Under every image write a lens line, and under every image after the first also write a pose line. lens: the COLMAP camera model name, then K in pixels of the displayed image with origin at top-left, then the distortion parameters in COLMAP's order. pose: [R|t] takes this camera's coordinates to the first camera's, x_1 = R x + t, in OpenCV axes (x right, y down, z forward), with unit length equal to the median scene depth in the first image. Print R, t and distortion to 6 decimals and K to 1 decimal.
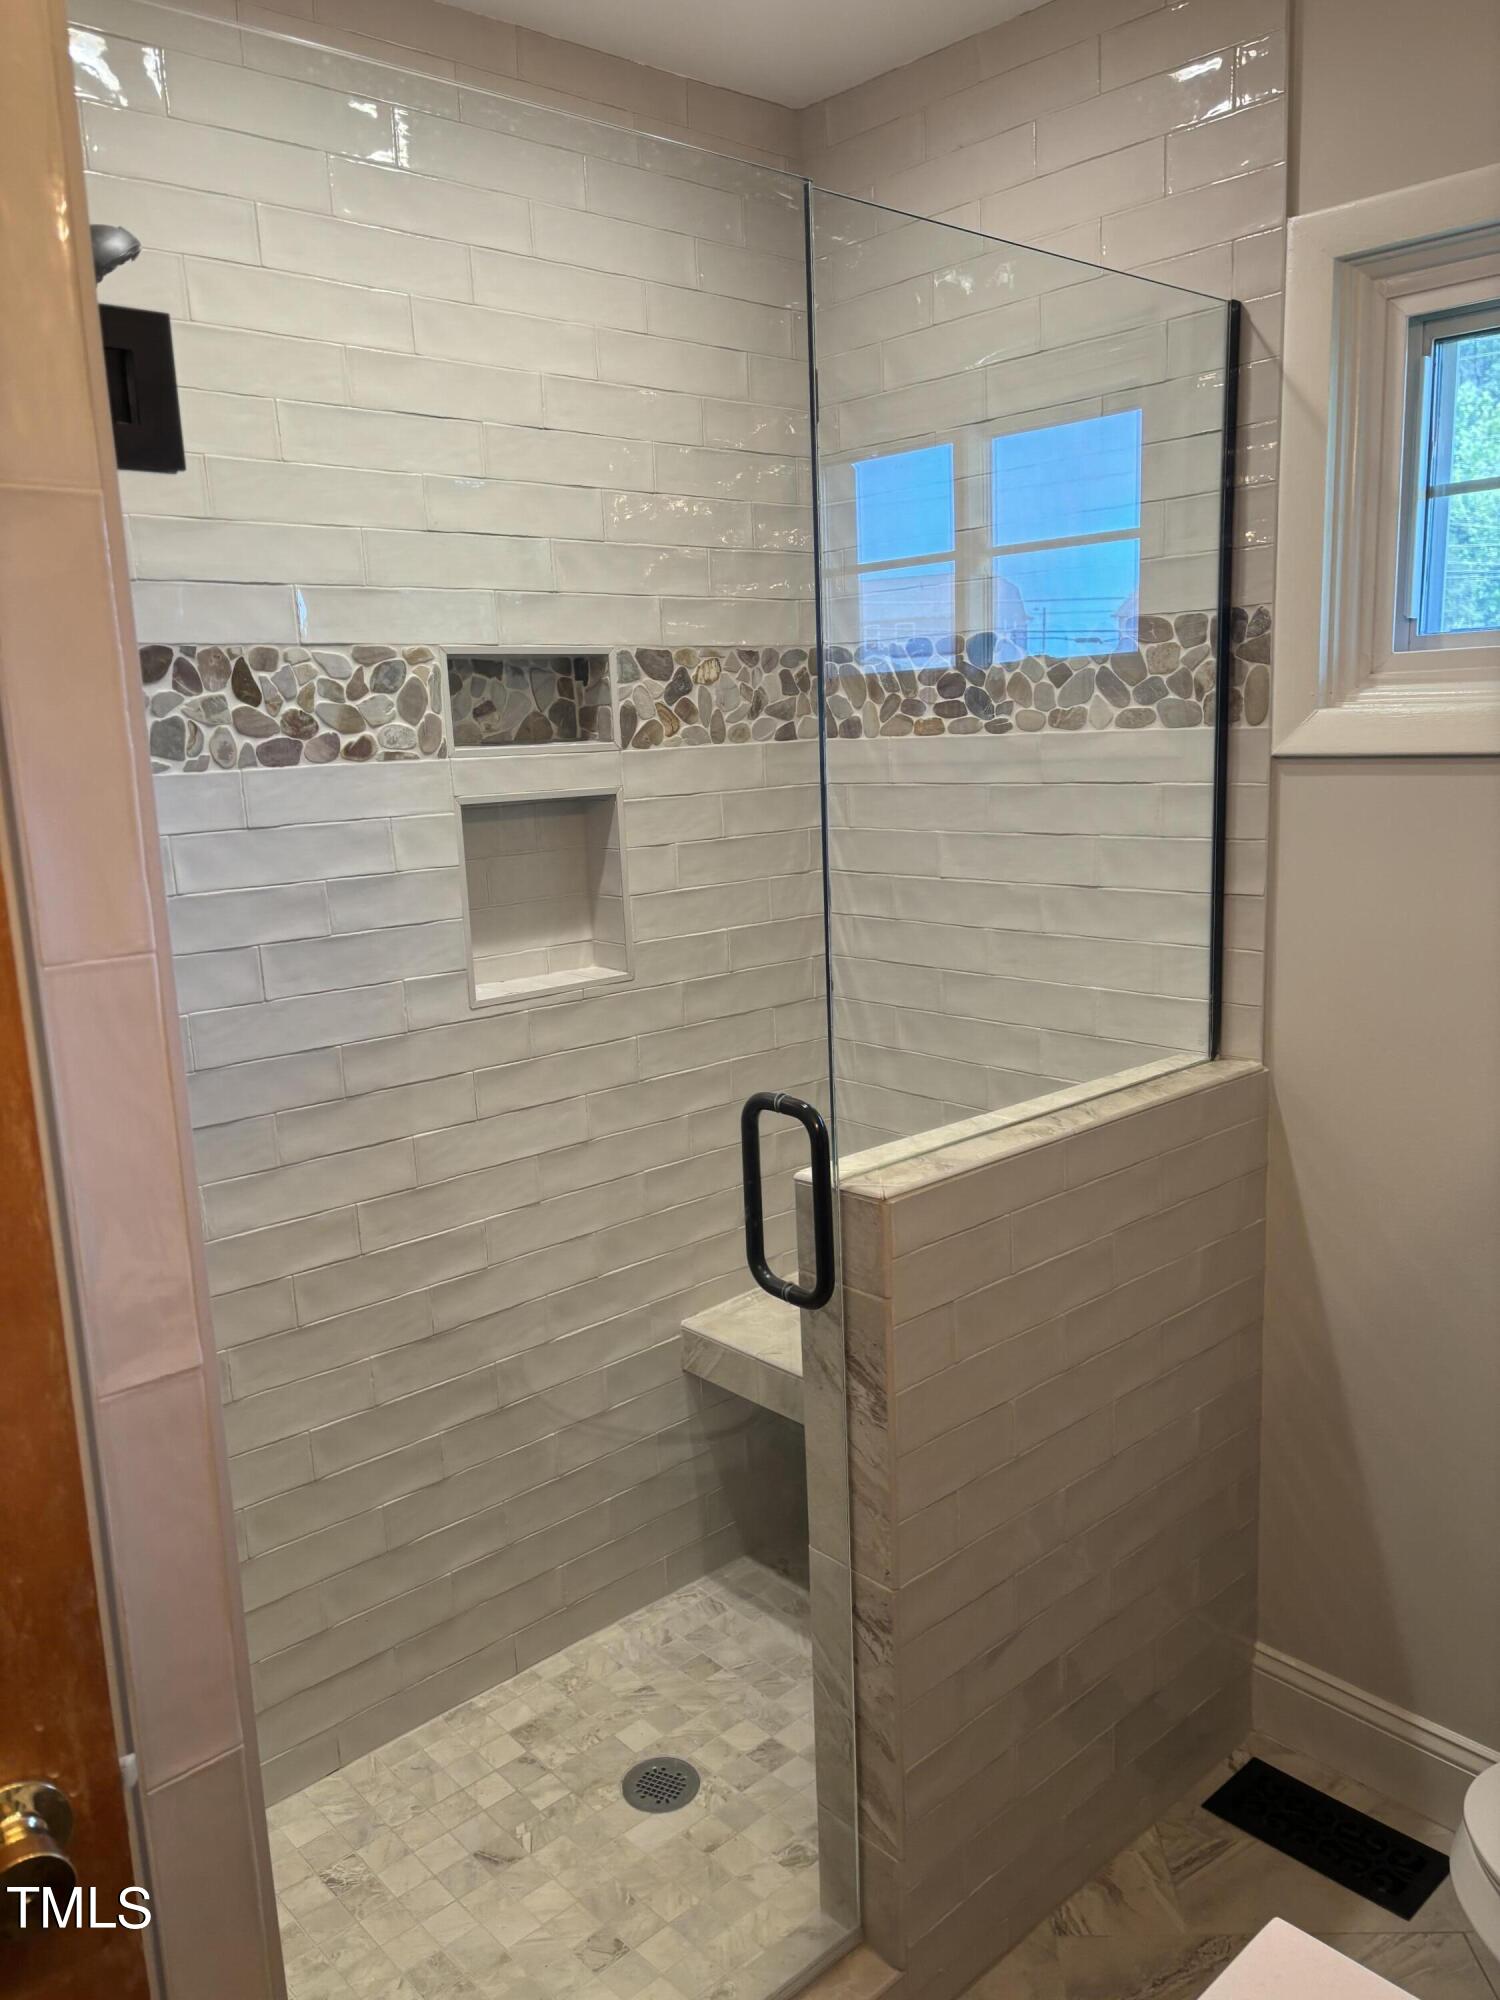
lens RADIAL K [[1525.1, 0, 749.1], [0, 1525.1, 1028.4], [0, 0, 1]] dist [0.000482, 0.014787]
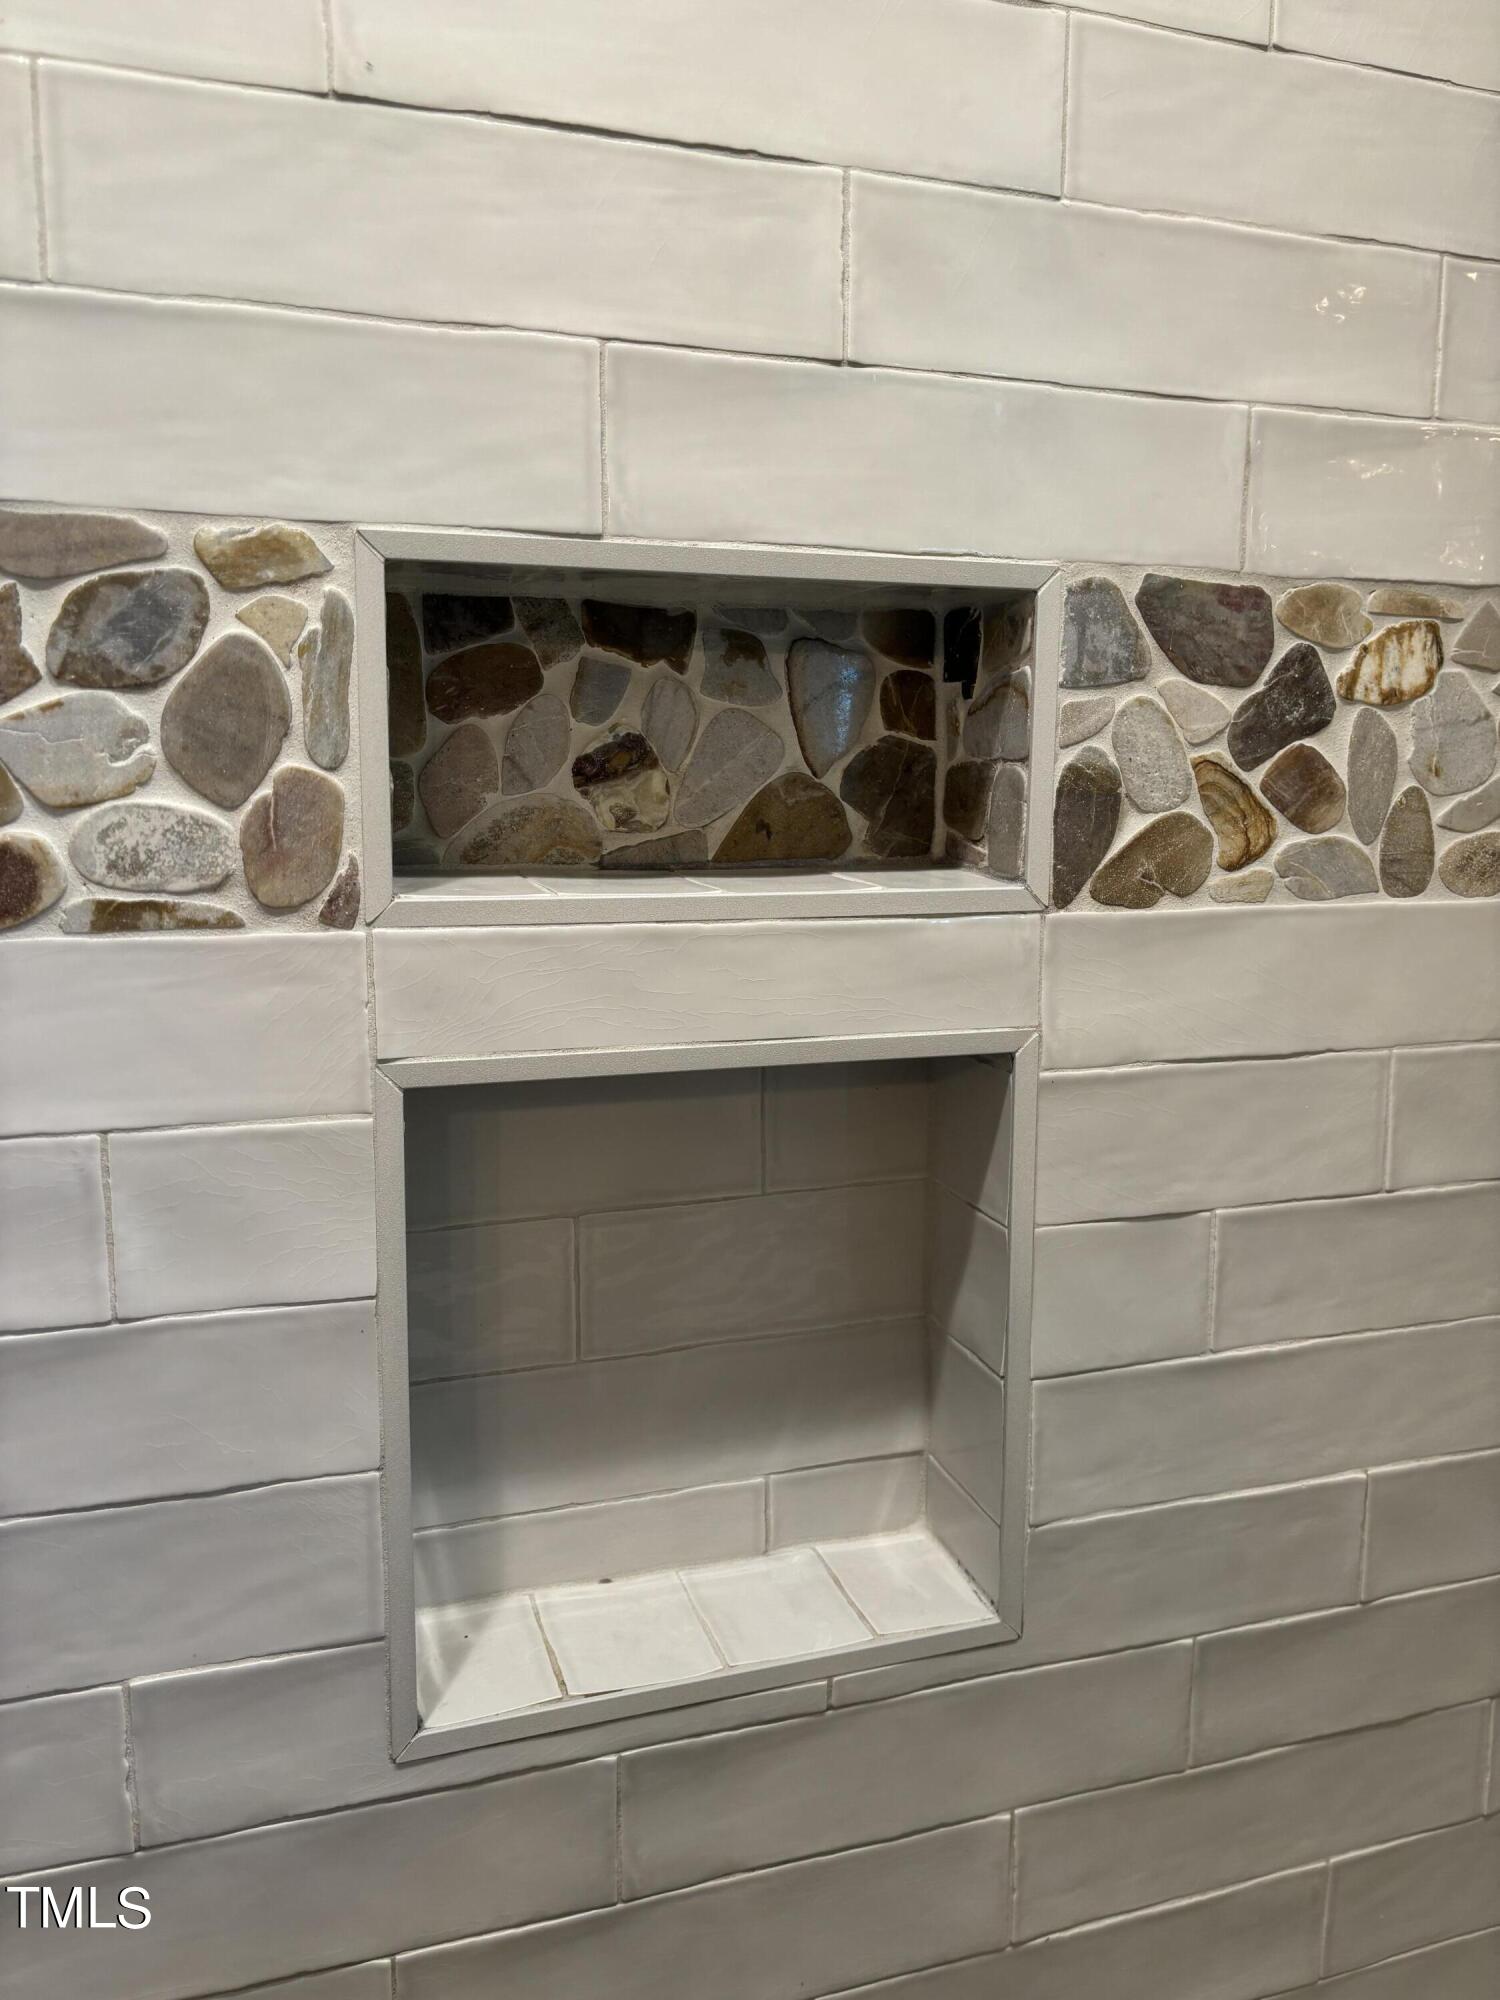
lens RADIAL K [[1477.1, 0, 751.3], [0, 1477.1, 1019.3], [0, 0, 1]] dist [0.062260, -0.070303]
pose [[0.909648, 0.109546, -0.400675, -0.019434], [-0.119780, 0.992800, -0.000500, -0.171194], [0.397735, 0.048448, 0.916220, 0.787521]]
